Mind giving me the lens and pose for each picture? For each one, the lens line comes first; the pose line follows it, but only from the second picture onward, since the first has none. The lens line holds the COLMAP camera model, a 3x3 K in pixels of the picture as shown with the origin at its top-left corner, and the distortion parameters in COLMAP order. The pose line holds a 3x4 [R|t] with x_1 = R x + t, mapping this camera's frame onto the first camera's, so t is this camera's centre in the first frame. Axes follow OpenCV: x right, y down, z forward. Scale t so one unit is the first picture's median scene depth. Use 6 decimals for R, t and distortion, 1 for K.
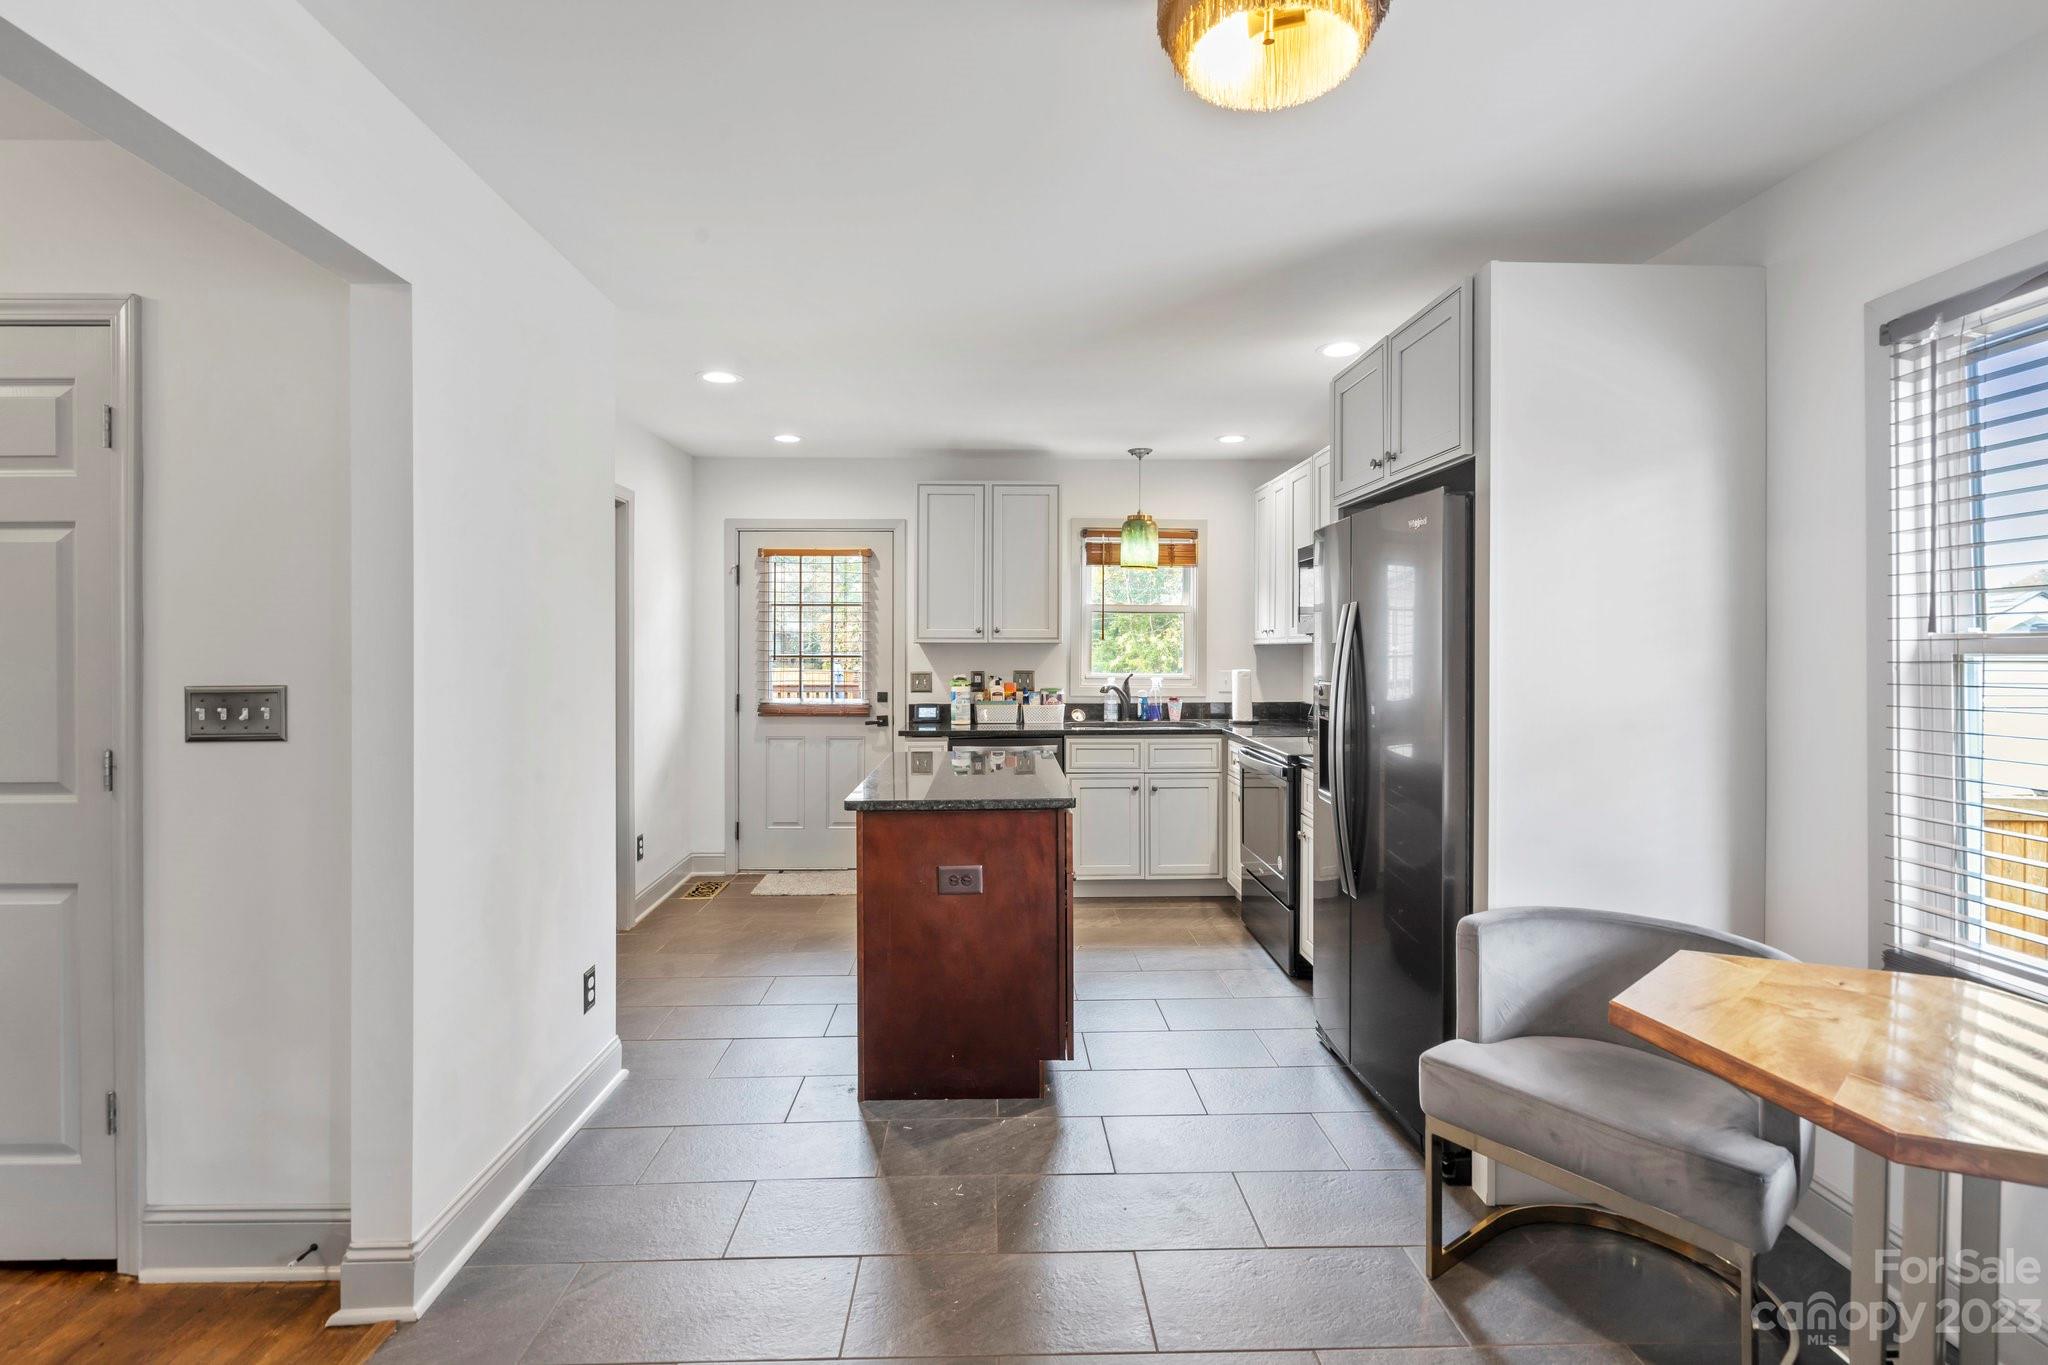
lens RADIAL K [[948.5, 0, 1018.9], [0, 948.5, 653.0], [0, 0, 1]] dist [0.000151, 0.000392]
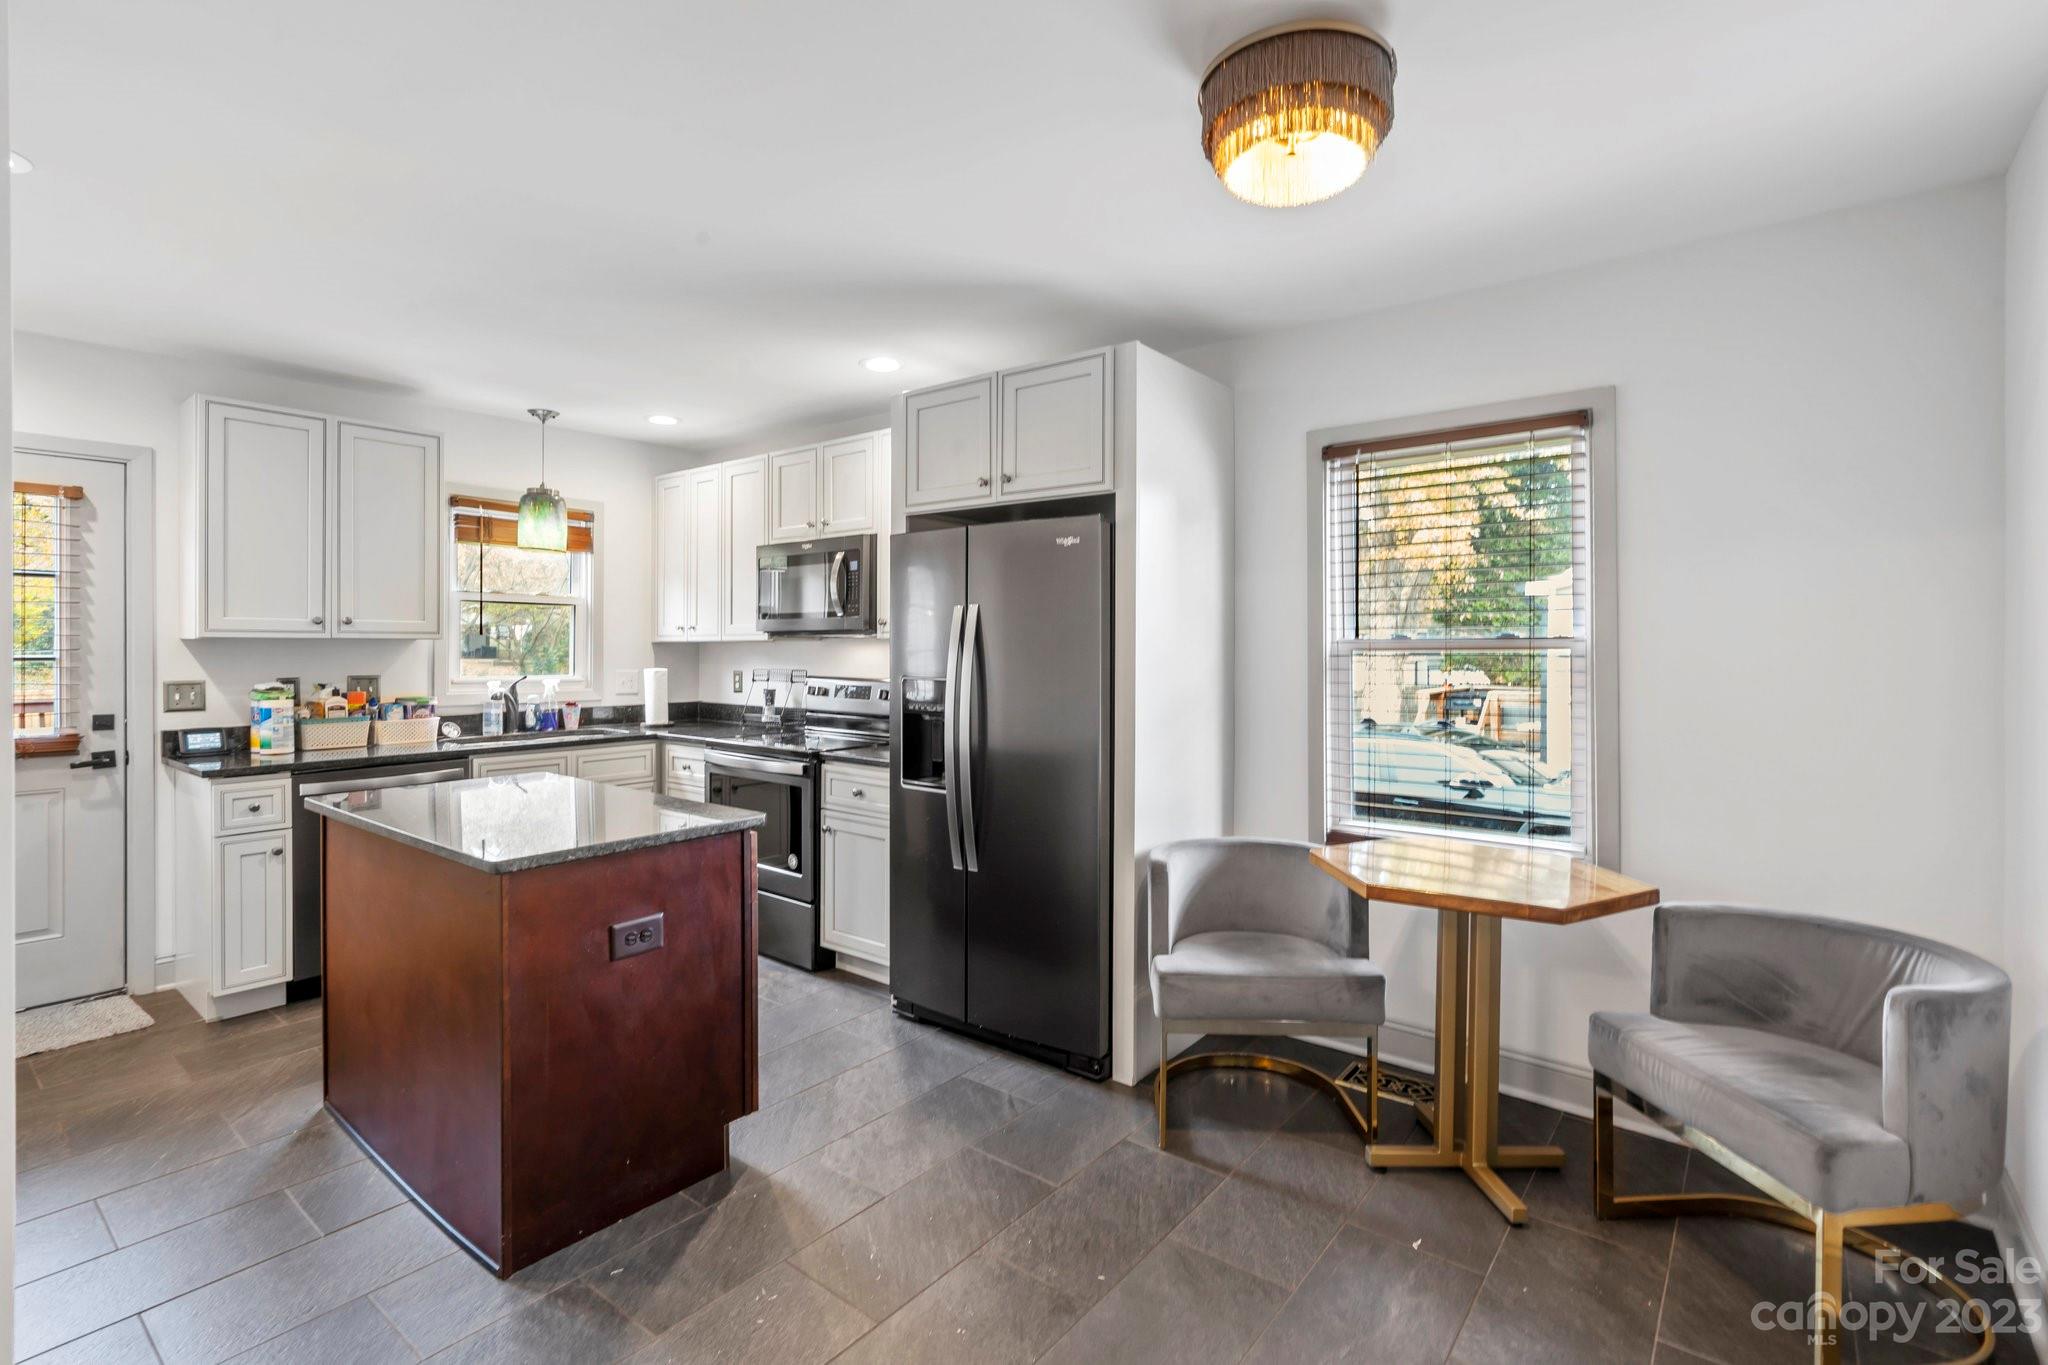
lens RADIAL K [[948.5, 0, 1018.9], [0, 948.5, 653.0], [0, 0, 1]] dist [0.000151, 0.000392]
pose [[0.644460, -0.004458, 0.764625, -0.246093], [0.002750, 0.999990, 0.003512, -0.000460], [-0.764633, -0.000161, 0.644466, 0.128956]]
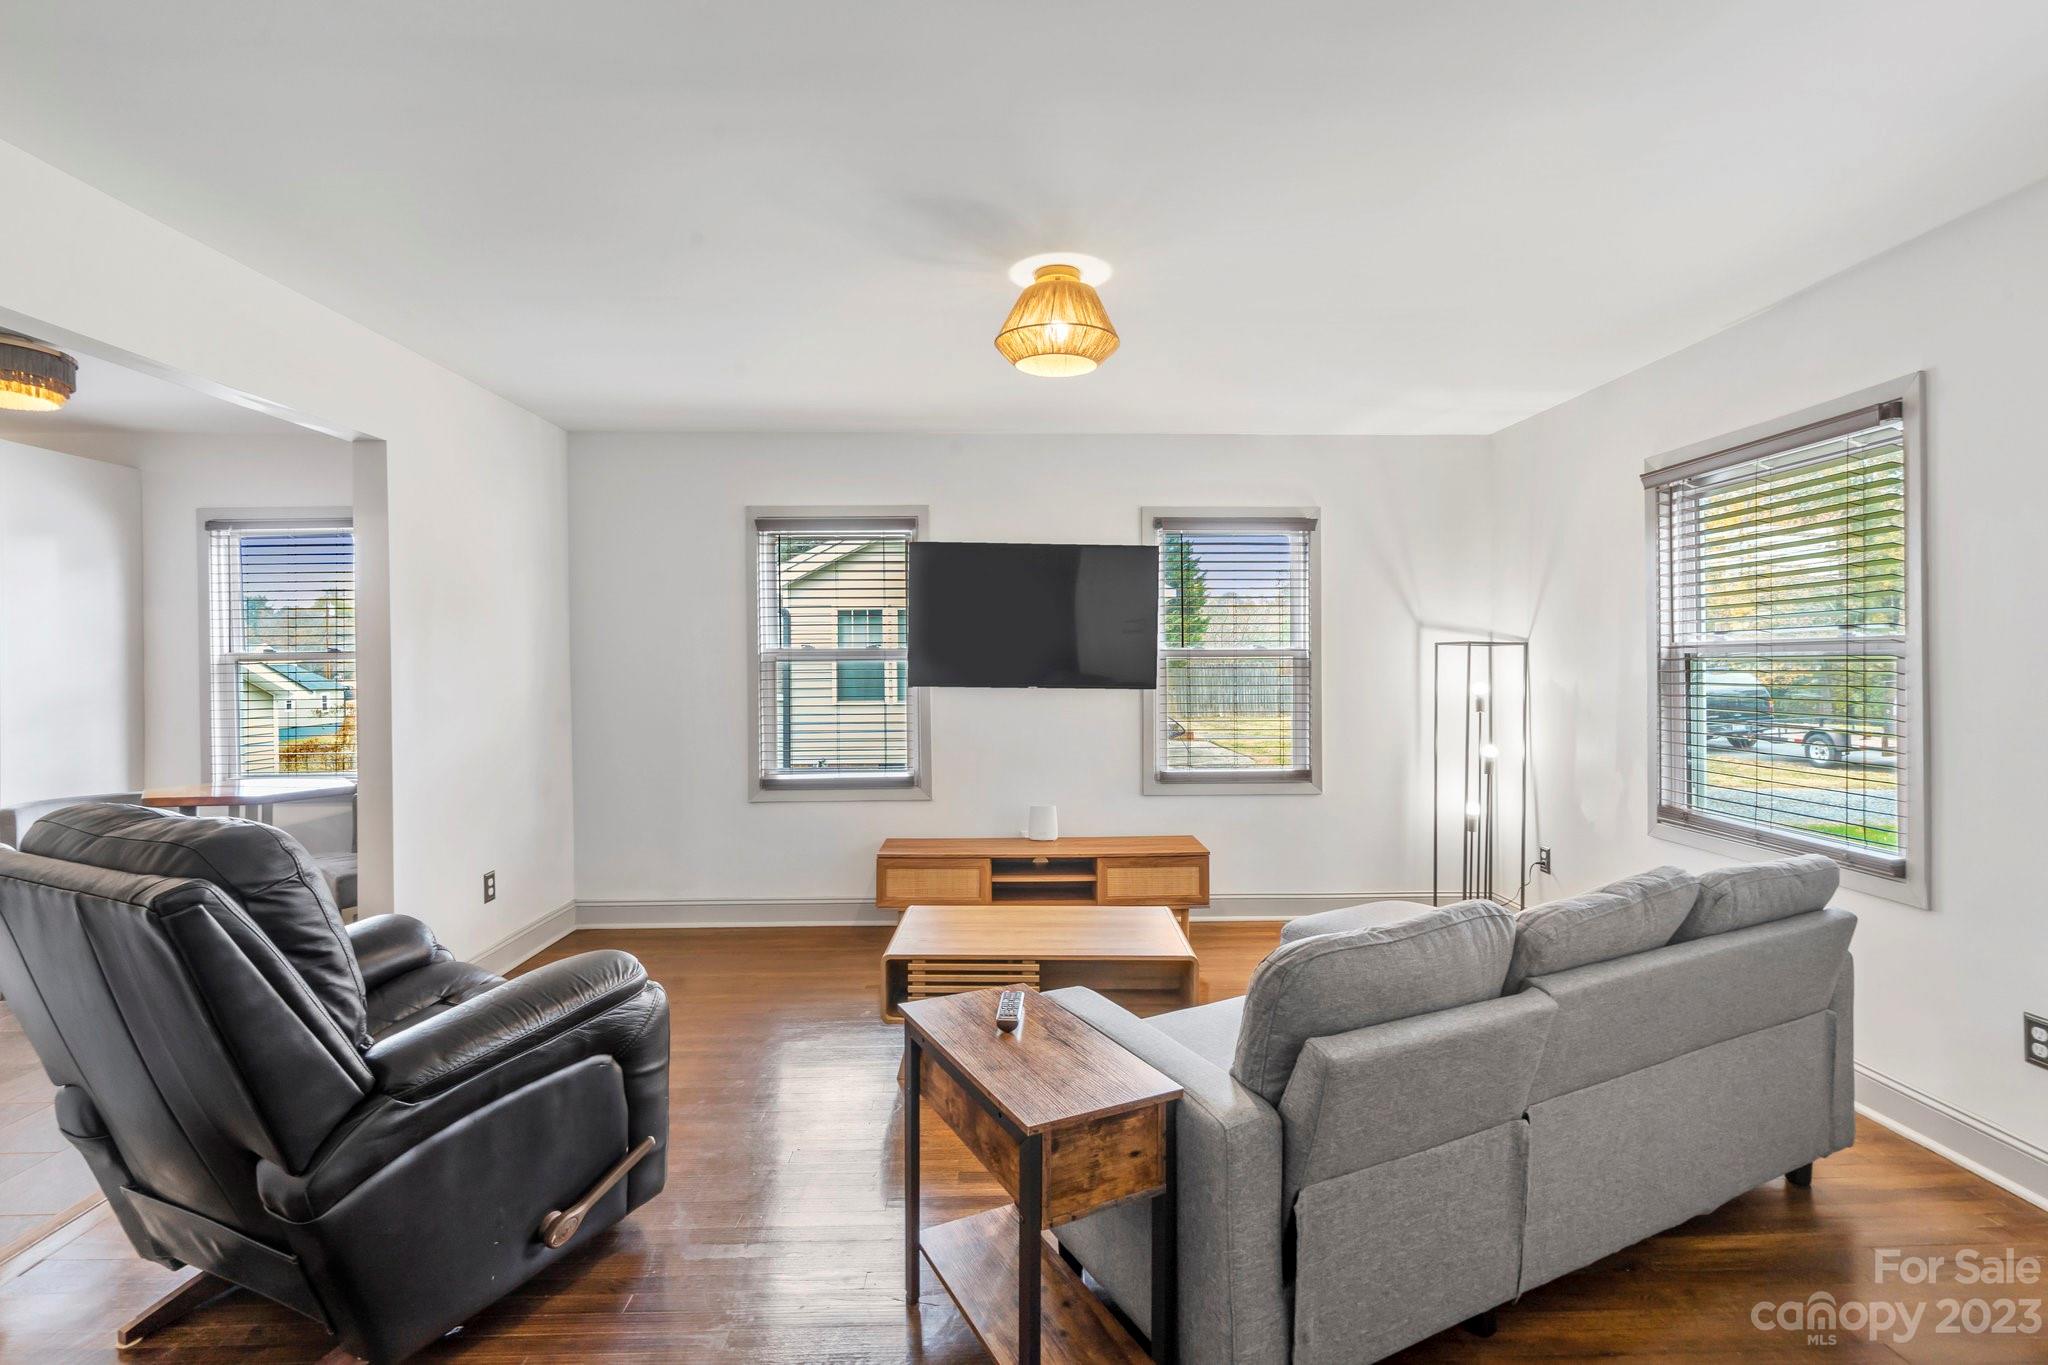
lens RADIAL K [[973.2, 0, 1029.8], [0, 973.2, 661.1], [0, 0, 1]] dist [0.002309, 0.000413]
pose [[0.008879, -0.006200, 0.999941, -0.552664], [0.010774, 0.999923, 0.006104, 0.003279], [-0.999903, 0.010719, 0.008945, -0.394619]]
